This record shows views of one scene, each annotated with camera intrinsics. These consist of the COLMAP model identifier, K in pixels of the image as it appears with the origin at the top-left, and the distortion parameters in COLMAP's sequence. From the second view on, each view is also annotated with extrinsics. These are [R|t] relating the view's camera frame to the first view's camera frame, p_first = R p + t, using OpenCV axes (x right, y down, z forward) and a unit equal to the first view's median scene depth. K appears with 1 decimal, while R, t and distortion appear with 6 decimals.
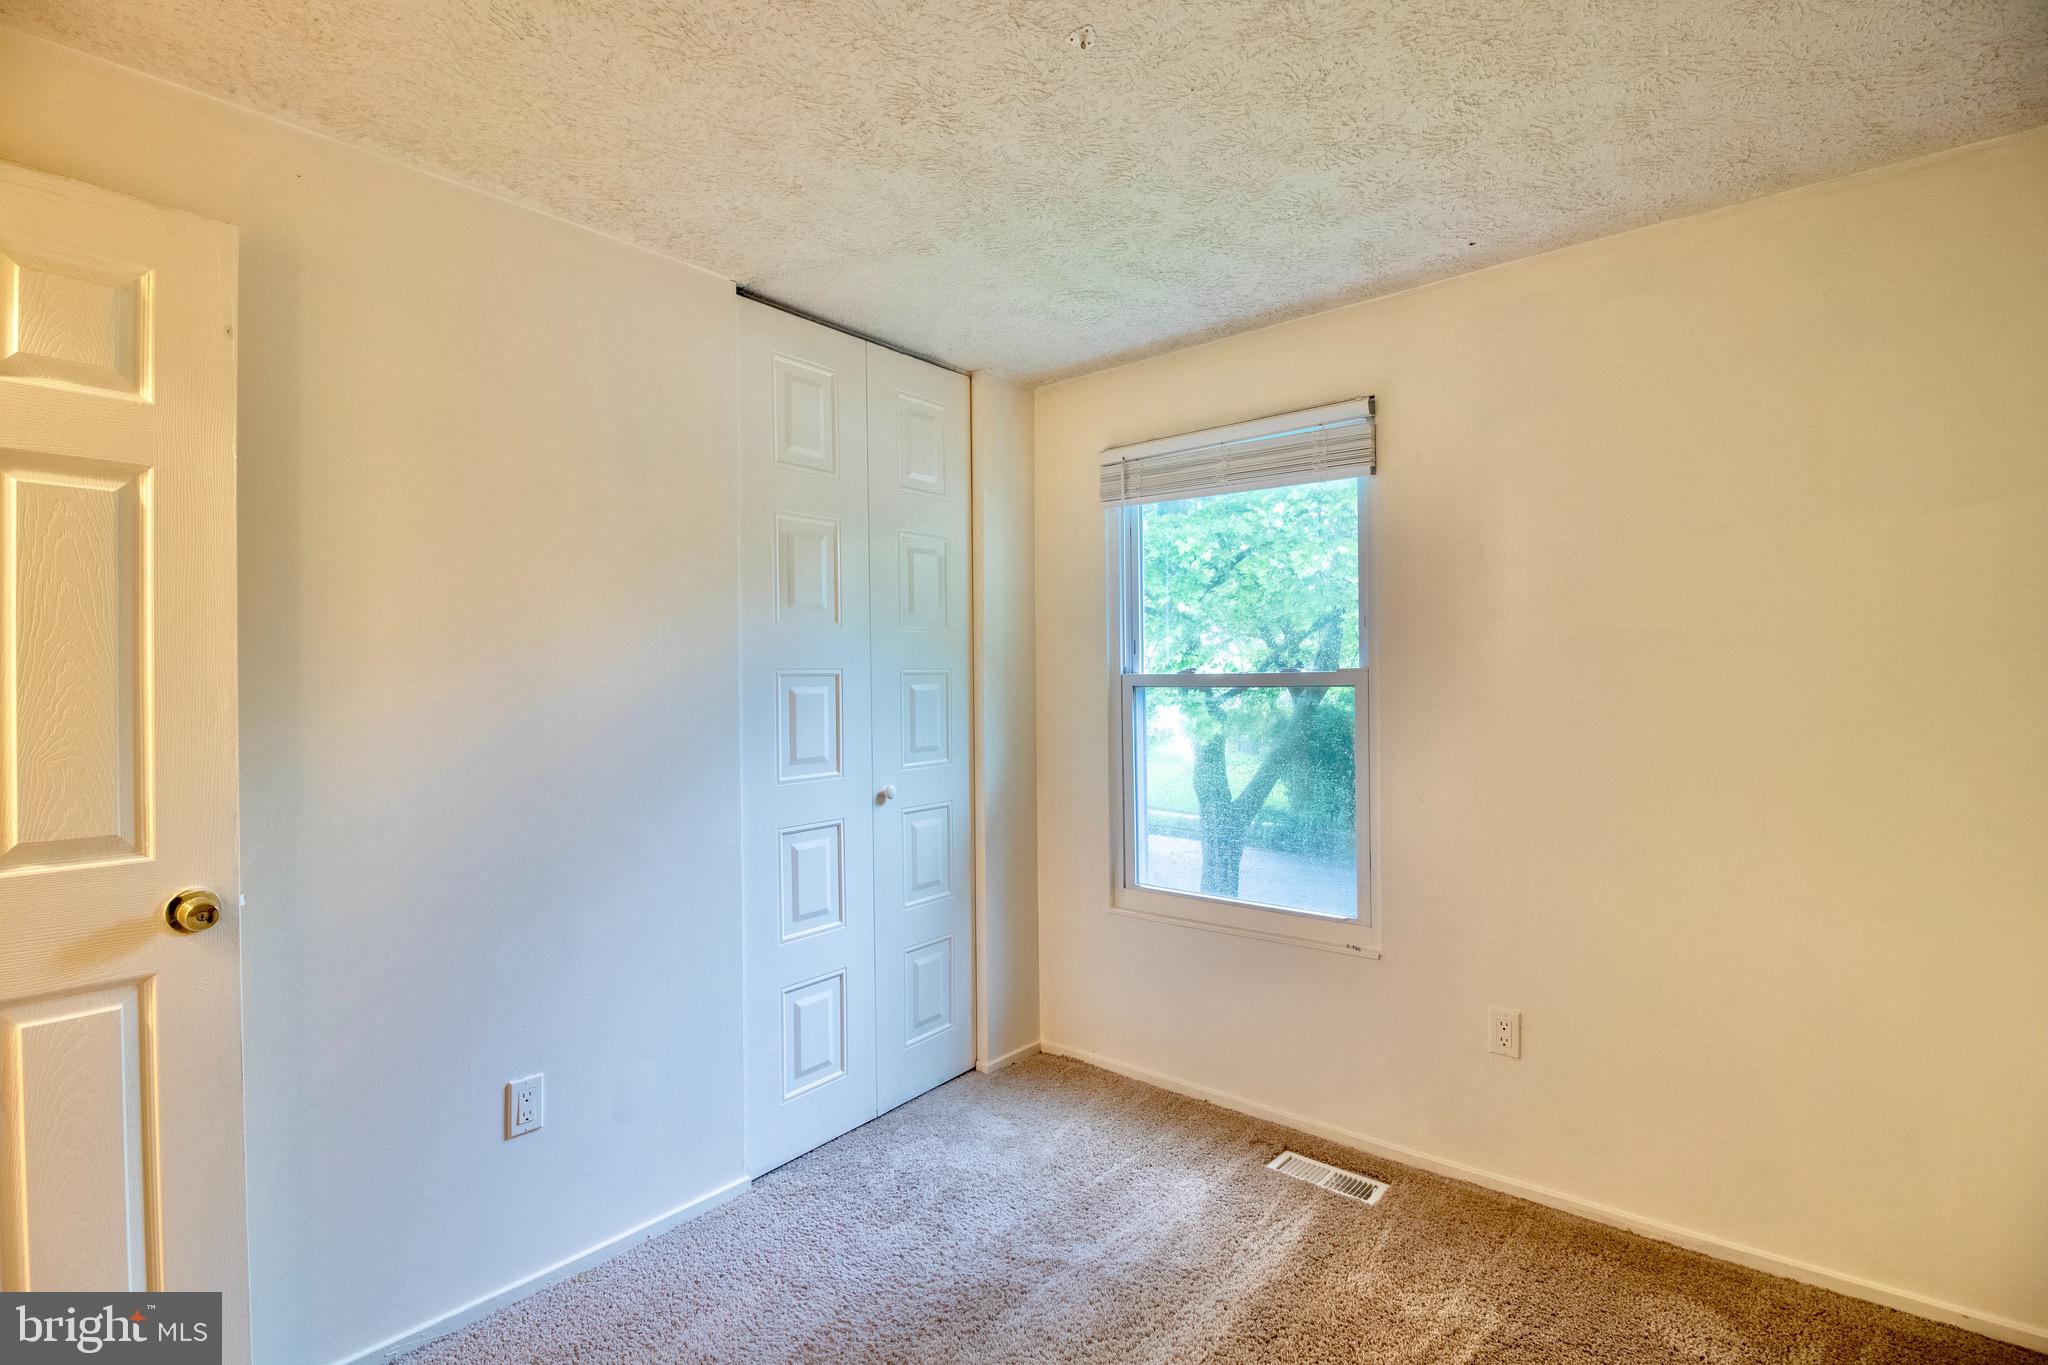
lens RADIAL K [[974.8, 0, 1026.4], [0, 974.8, 679.2], [0, 0, 1]] dist [0.001241, -0.011181]
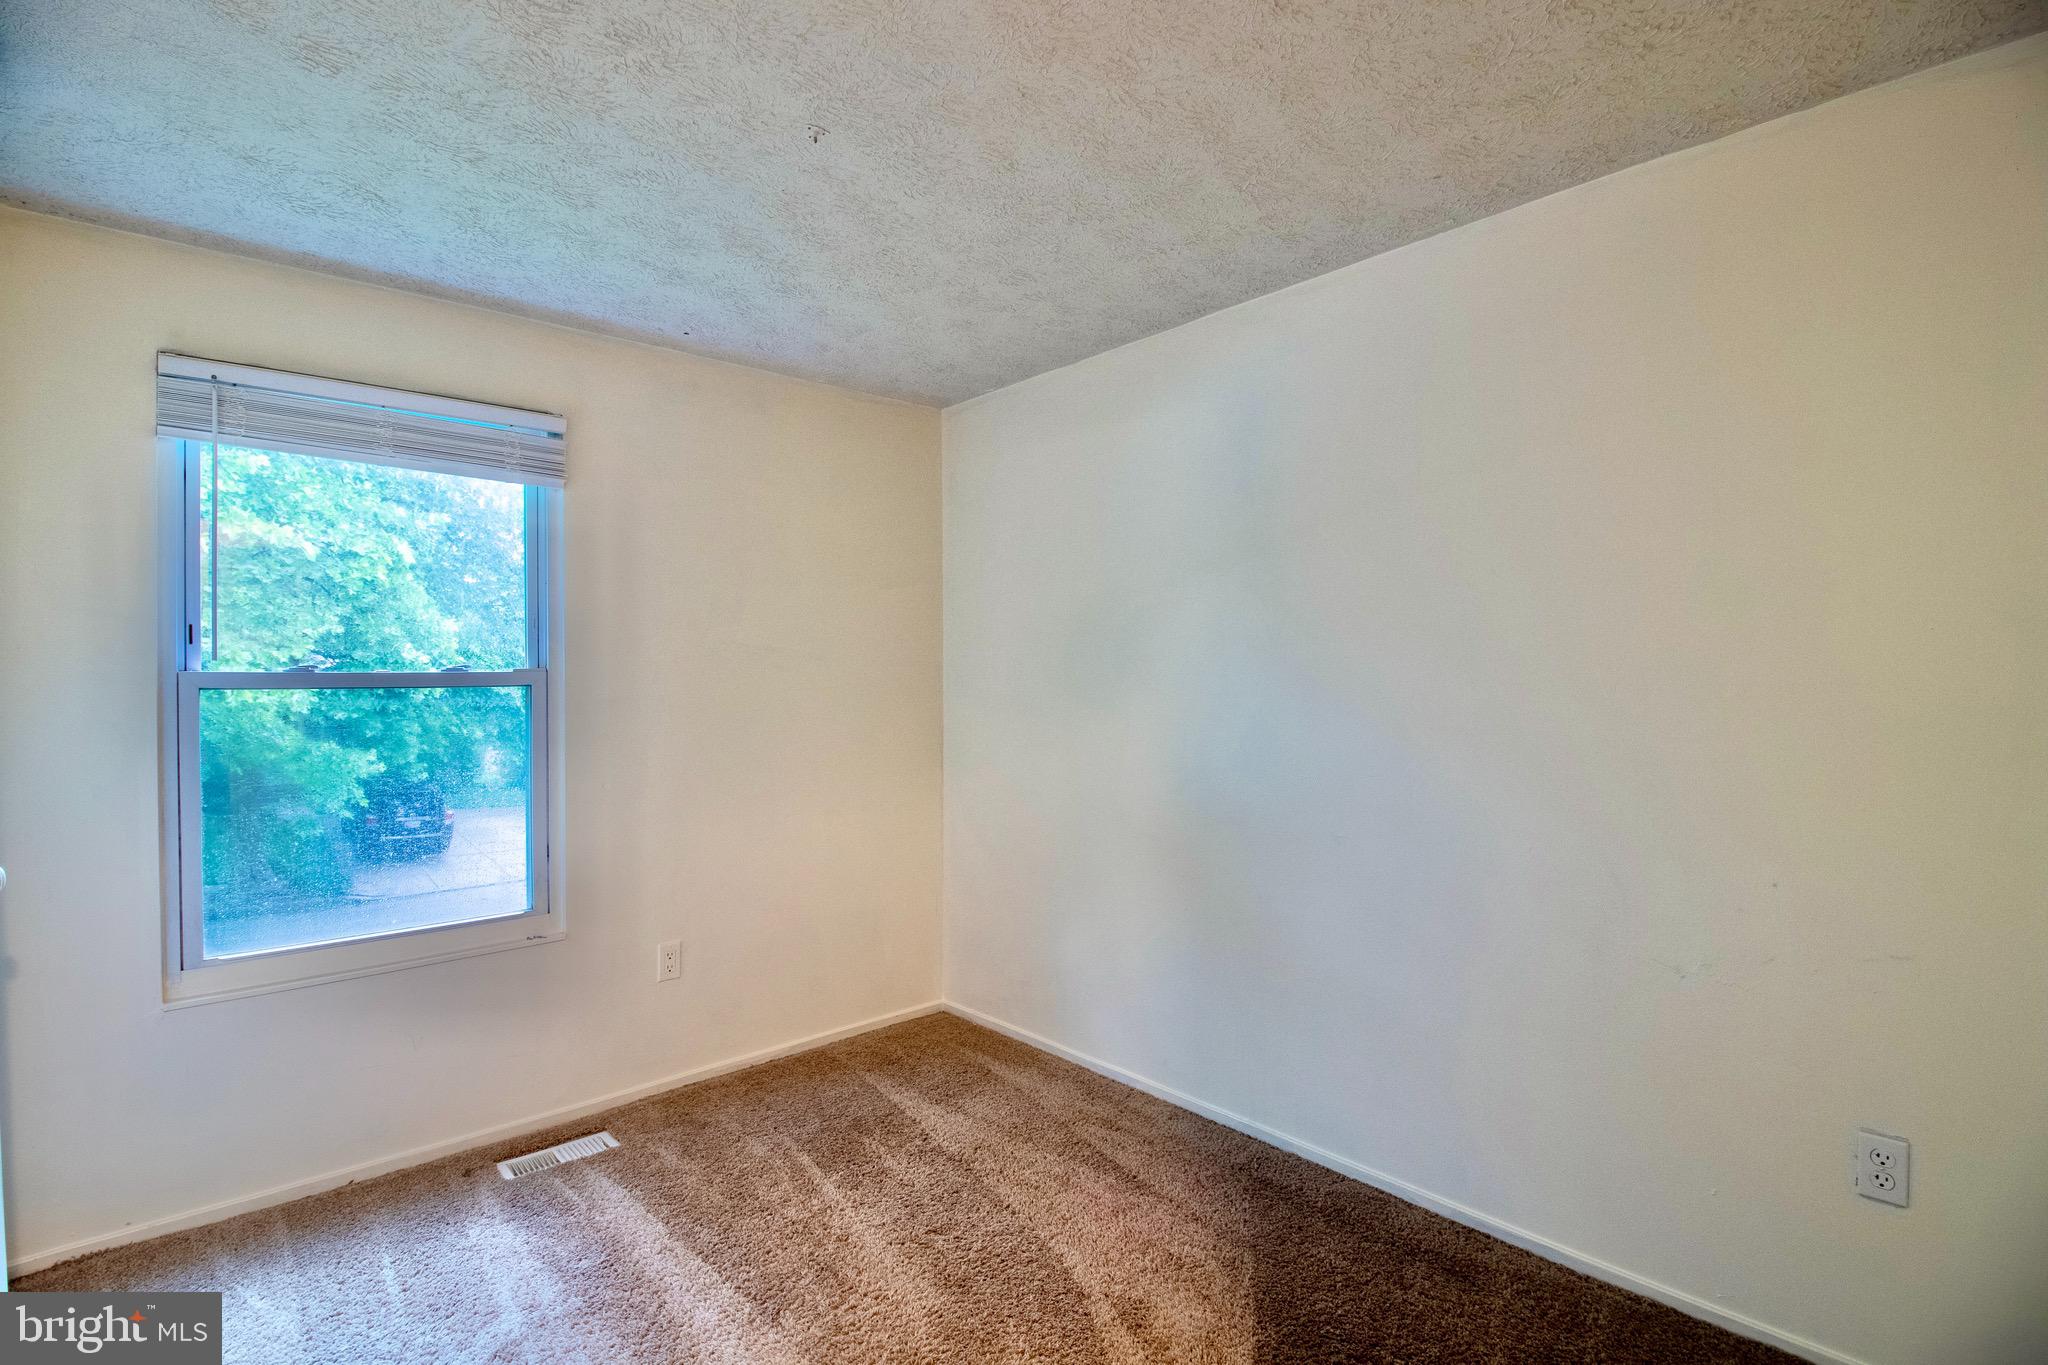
lens RADIAL K [[974.8, 0, 1038.7], [0, 974.8, 684.2], [0, 0, 1]] dist [0.001241, -0.011181]
pose [[0.114688, -0.001981, 0.993400, -0.629933], [0.001763, 0.999997, 0.001791, 0.004169], [-0.993400, 0.001546, 0.114691, 0.346335]]
